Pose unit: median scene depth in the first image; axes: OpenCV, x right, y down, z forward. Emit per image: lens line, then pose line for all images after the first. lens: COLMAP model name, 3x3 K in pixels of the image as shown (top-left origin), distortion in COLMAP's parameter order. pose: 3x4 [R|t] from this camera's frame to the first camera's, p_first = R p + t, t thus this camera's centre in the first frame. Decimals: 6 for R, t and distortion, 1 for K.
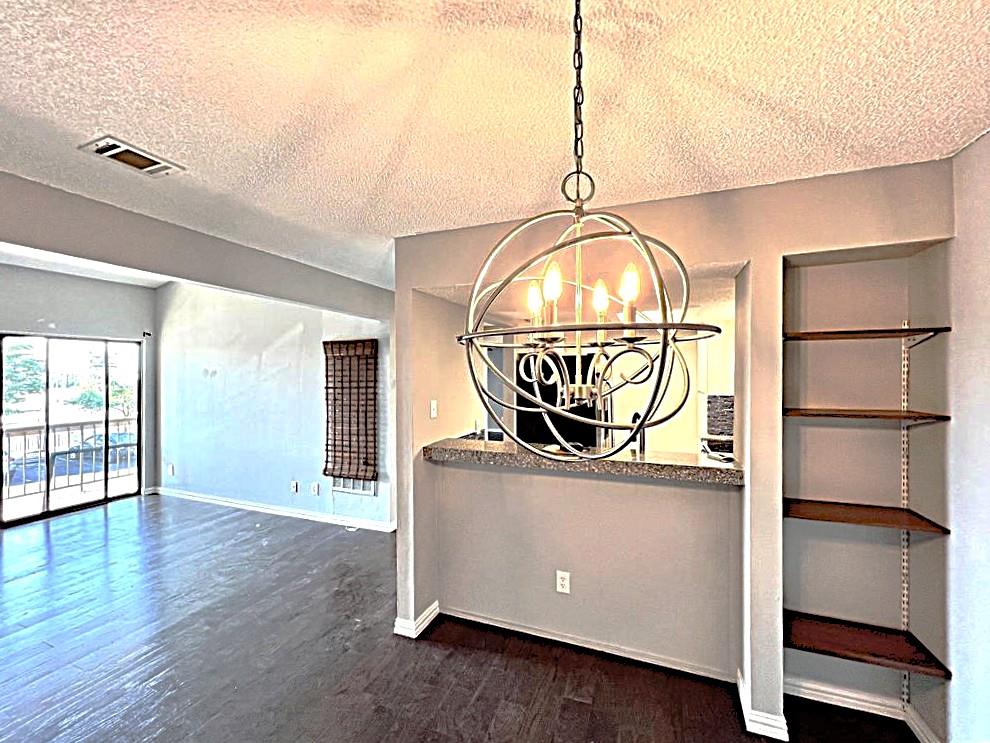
lens RADIAL K [[400.1, 0, 495.1], [0, 400.1, 375.5], [0, 0, 1]] dist [-0.003915, -0.000015]
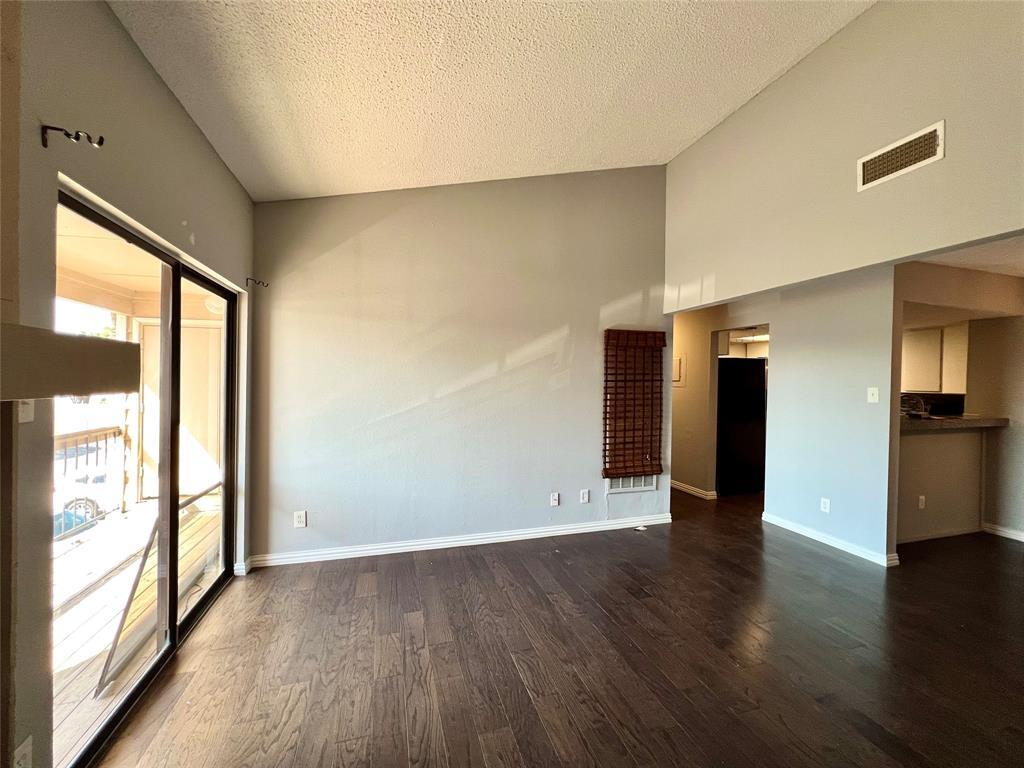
lens RADIAL K [[410.2, 0, 510.9], [0, 410.2, 383.7], [0, 0, 1]] dist [-0.000593, 0.000032]
pose [[0.784261, 0.007082, 0.620391, -1.199509], [-0.015228, 0.999853, 0.007836, 0.034683], [-0.620245, -0.015593, 0.784253, 0.423632]]
